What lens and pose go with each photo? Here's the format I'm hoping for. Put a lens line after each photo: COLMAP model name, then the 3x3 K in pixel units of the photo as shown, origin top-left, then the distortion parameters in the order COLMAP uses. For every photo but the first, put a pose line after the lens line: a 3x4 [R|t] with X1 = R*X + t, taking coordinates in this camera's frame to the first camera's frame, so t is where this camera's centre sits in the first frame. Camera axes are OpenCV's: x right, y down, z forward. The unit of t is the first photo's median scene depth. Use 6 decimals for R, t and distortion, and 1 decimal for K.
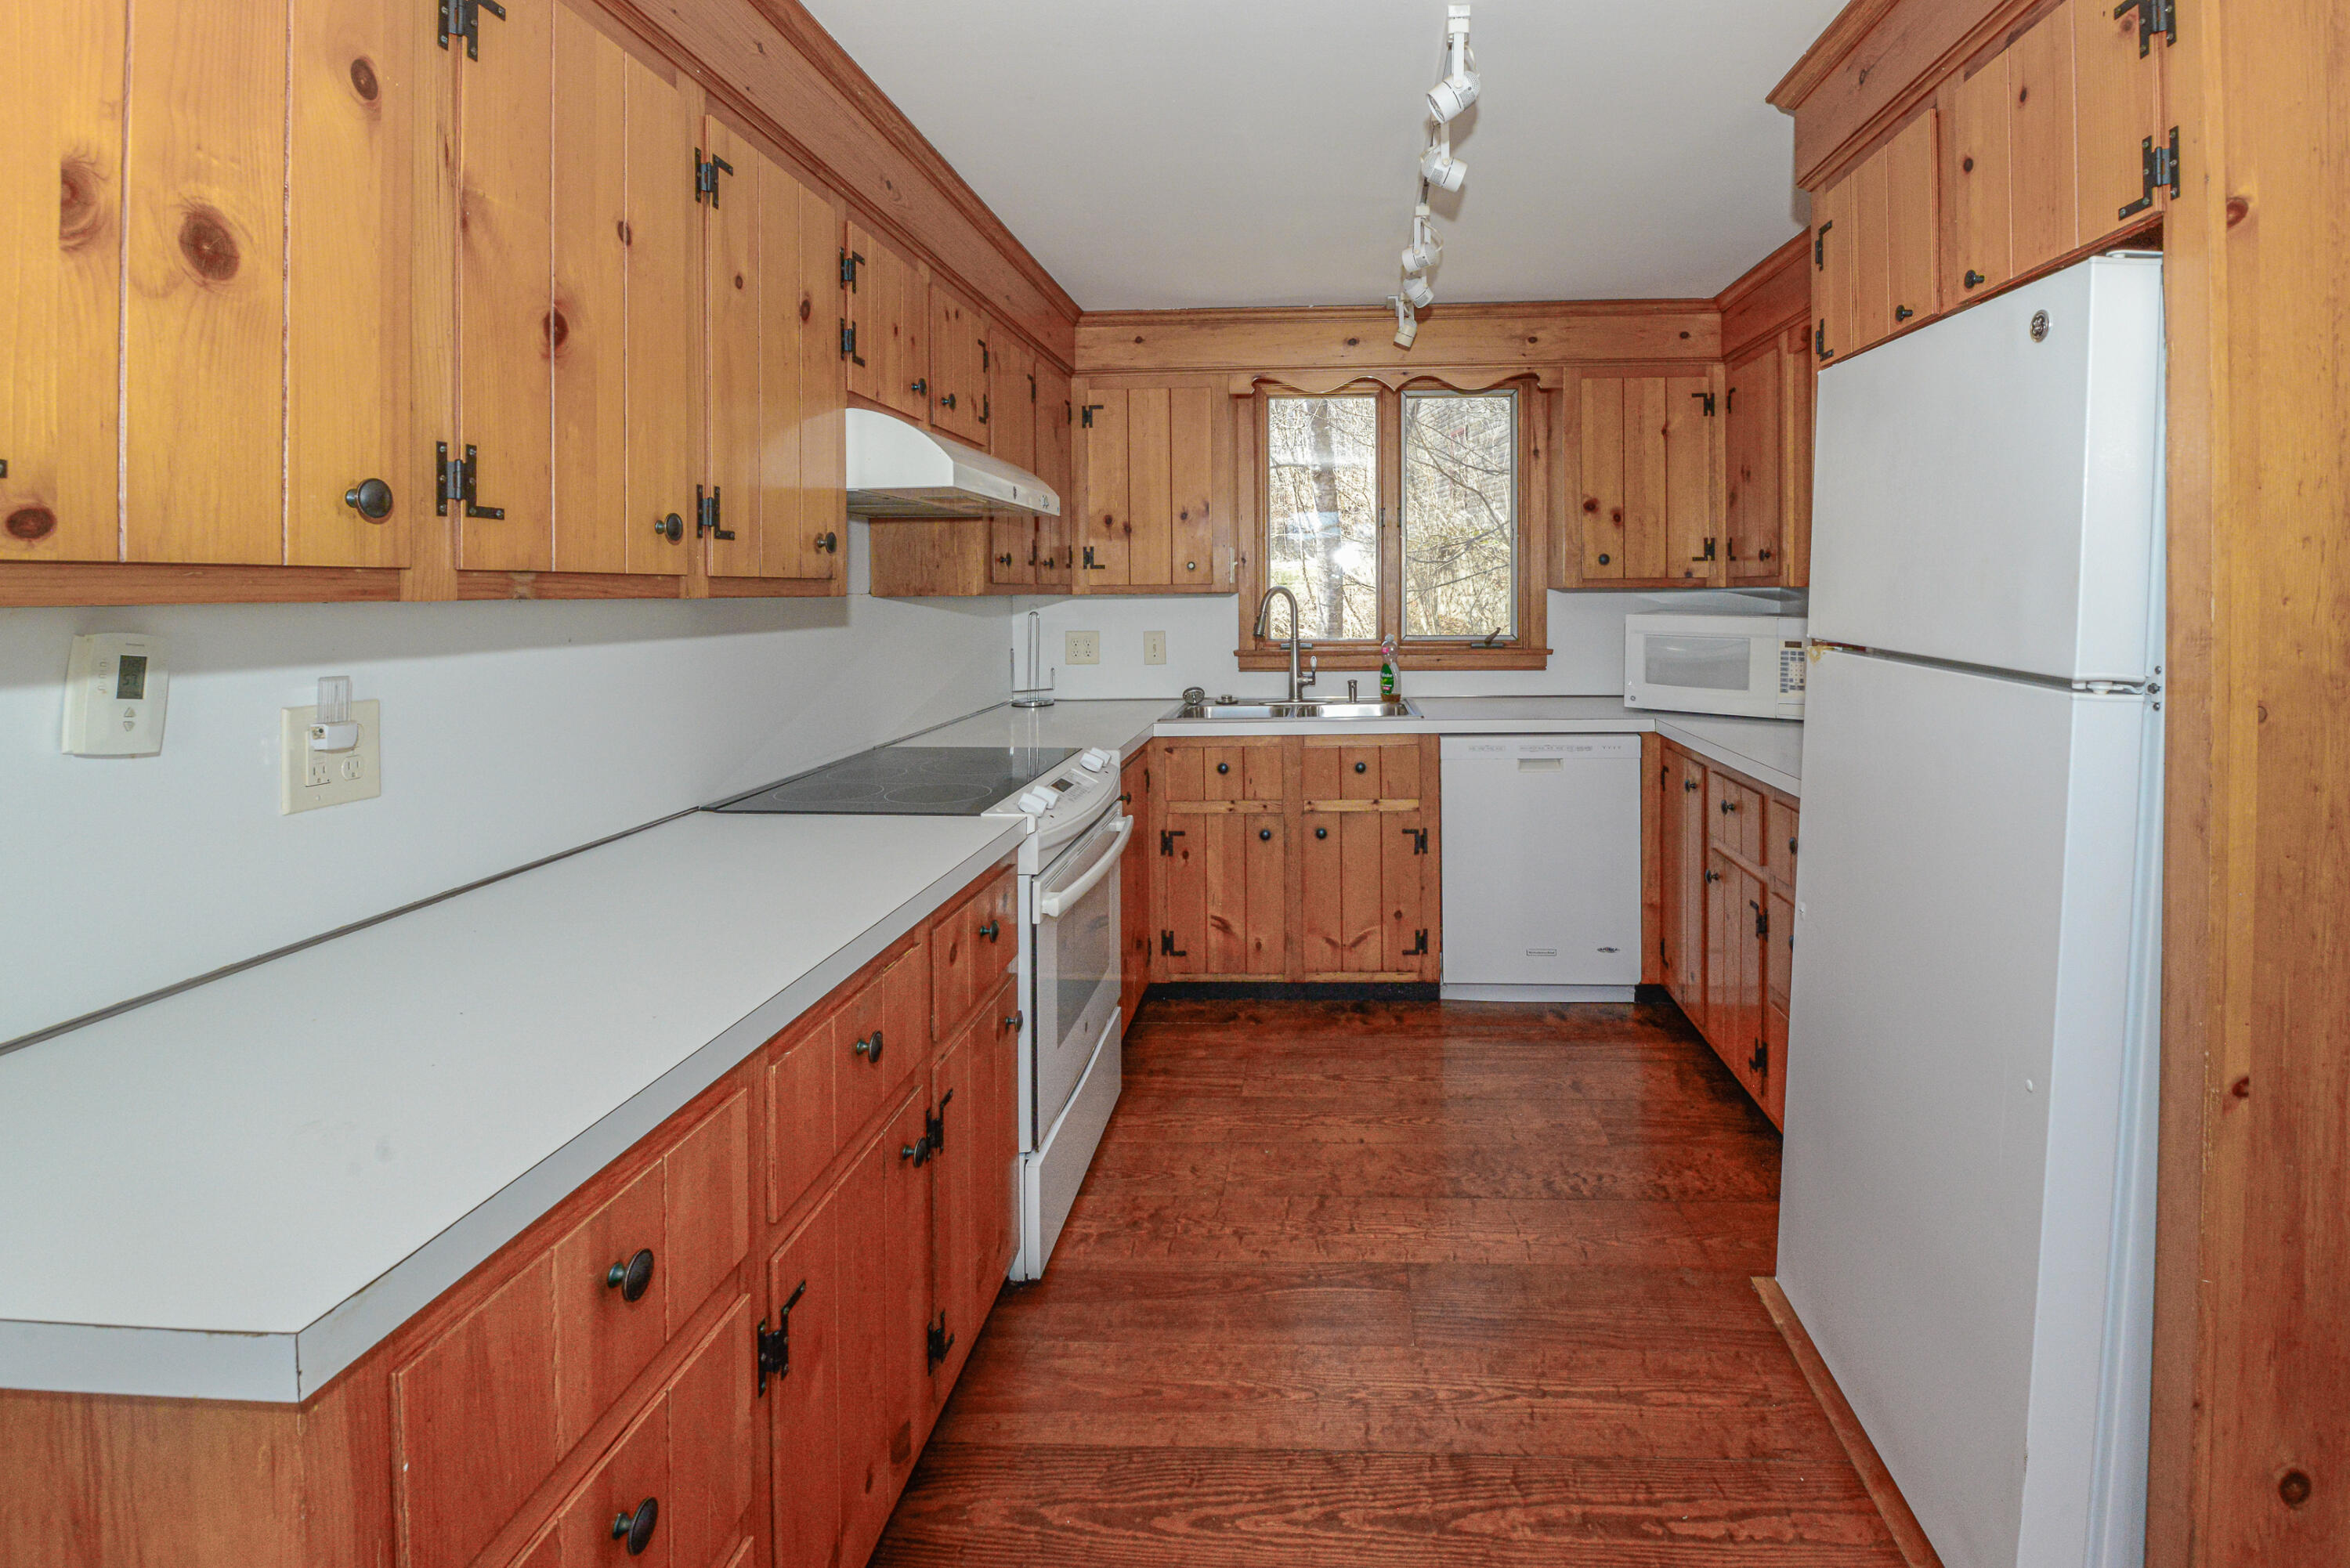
lens RADIAL K [[1015.1, 0, 1307.4], [0, 1015.1, 593.6], [0, 0, 1]] dist [0.001228, -0.006186]
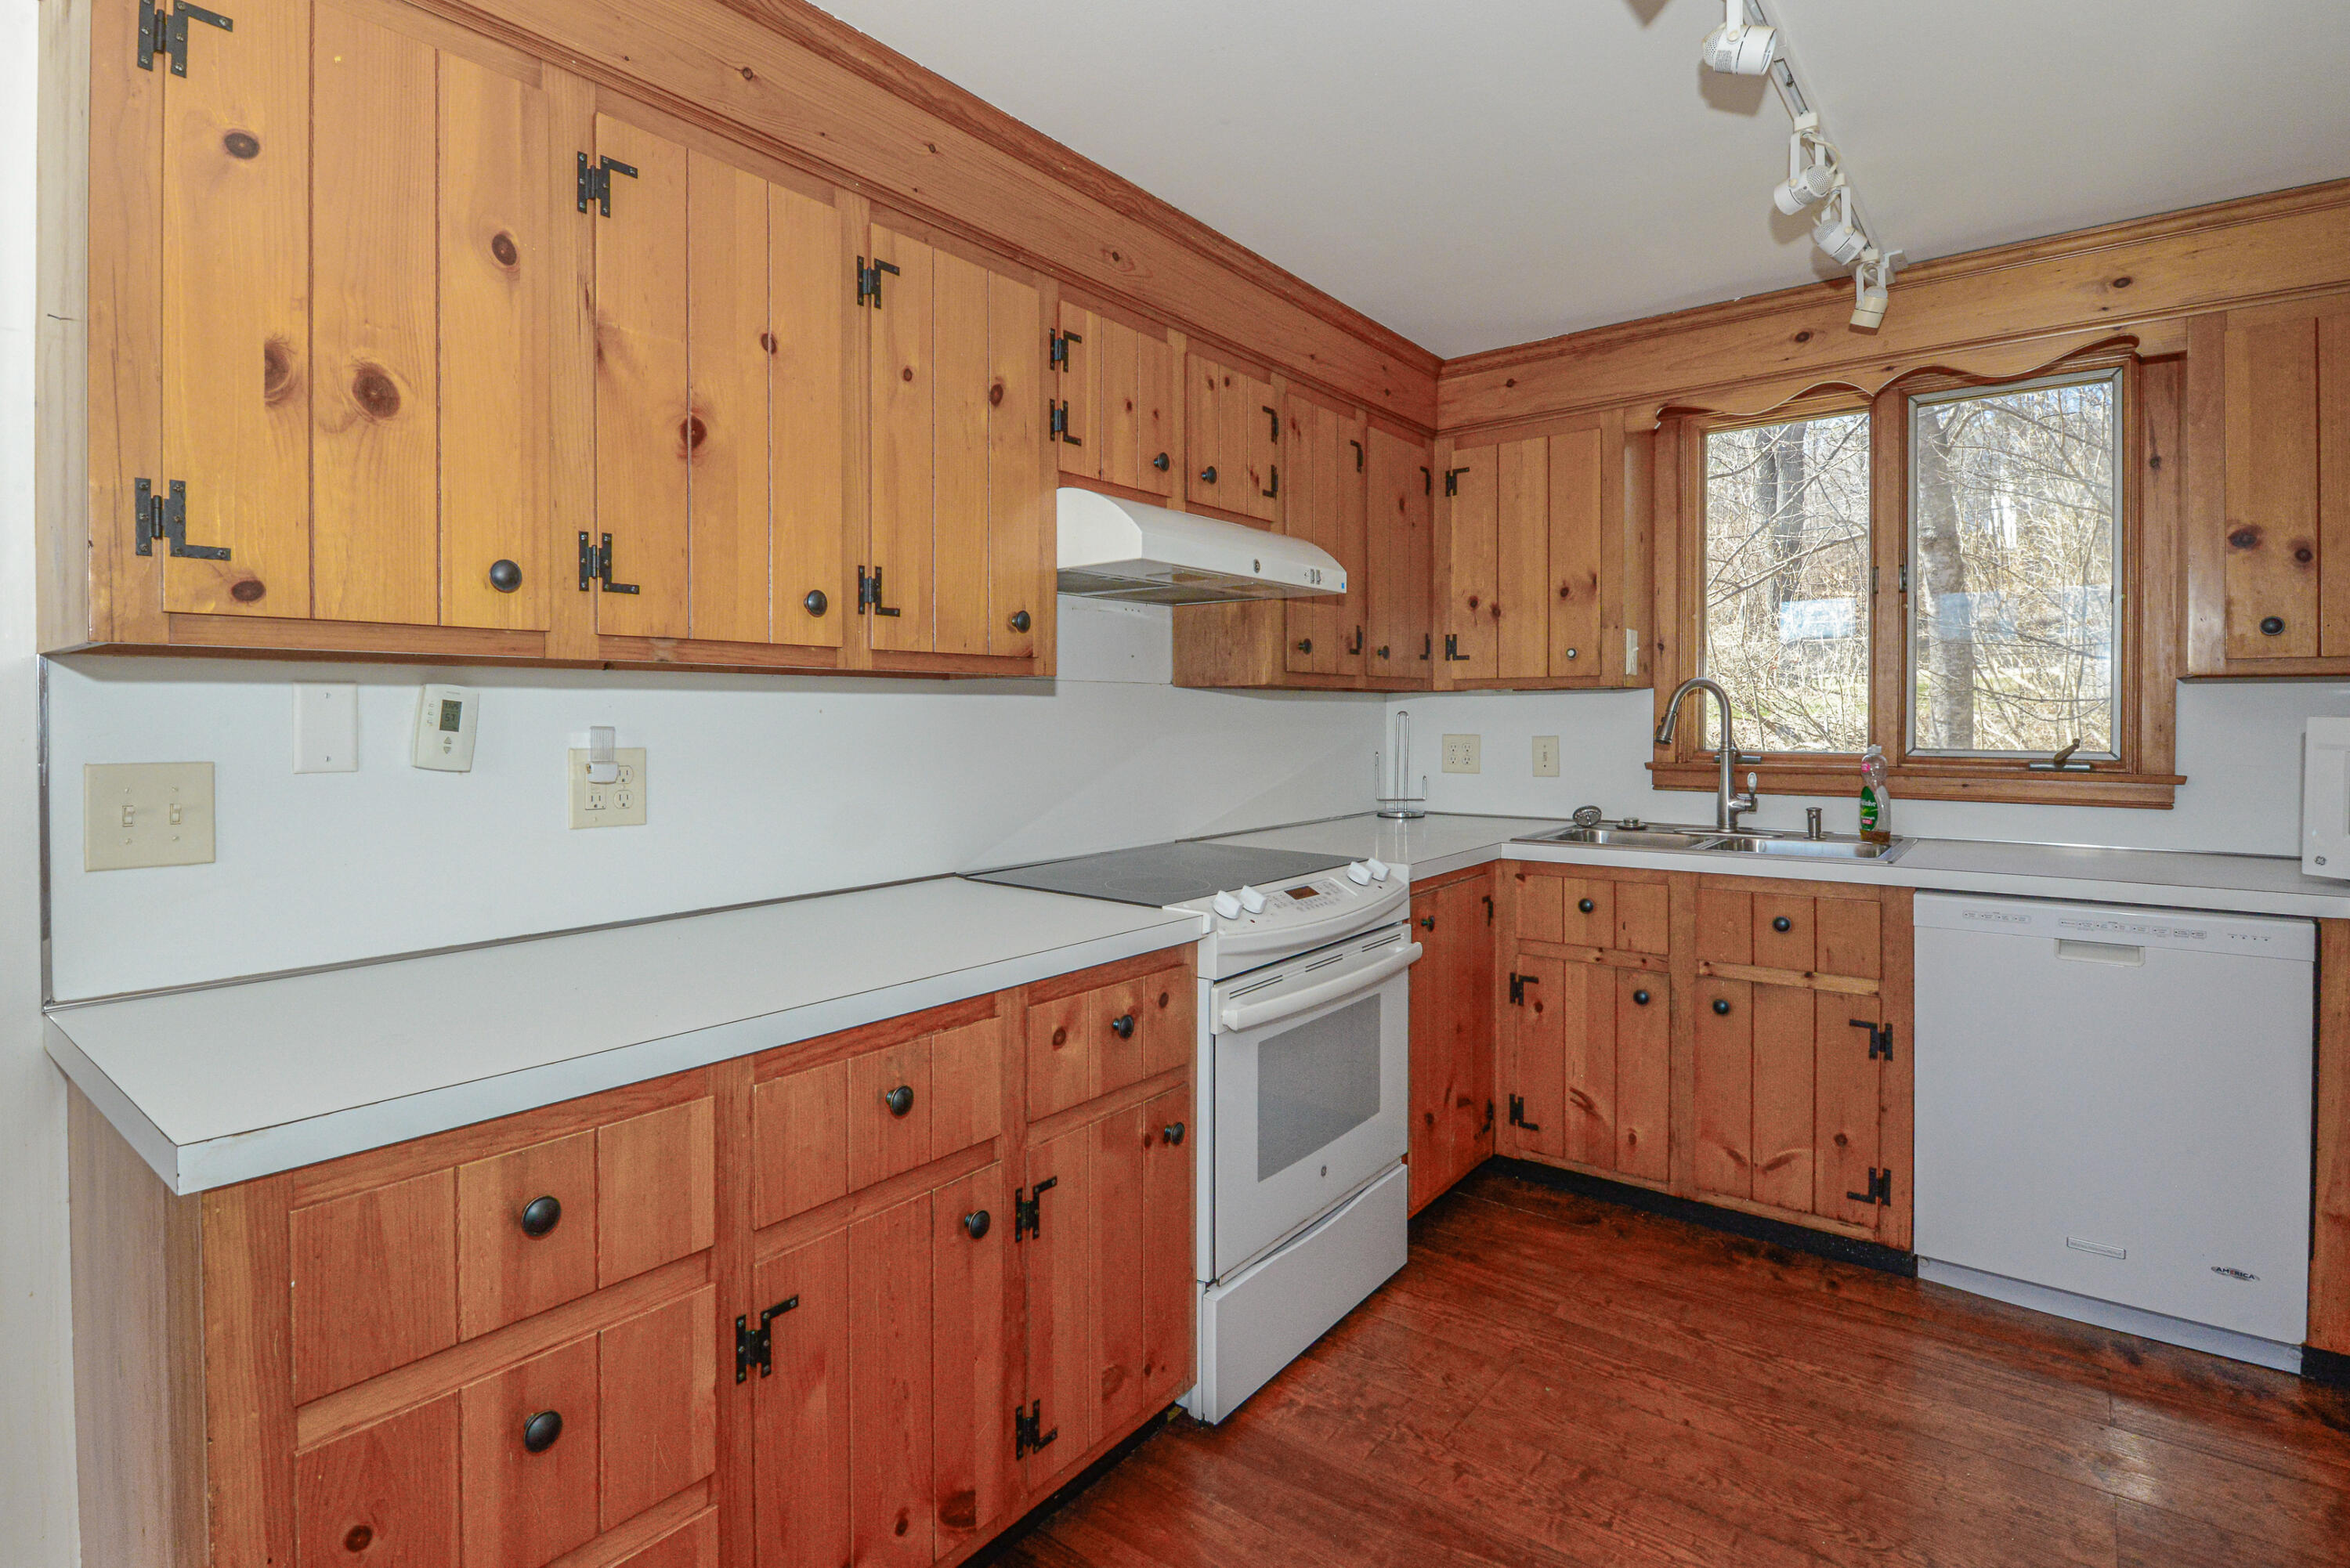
lens RADIAL K [[1134.7, 0, 1167.1], [0, 1134.7, 719.7], [0, 0, 1]] dist [0.011141, -0.012812]
pose [[0.810253, 0.009386, -0.586006, 0.170242], [-0.004967, 0.999946, 0.009148, 0.020268], [0.586060, -0.004502, 0.810255, 0.088760]]
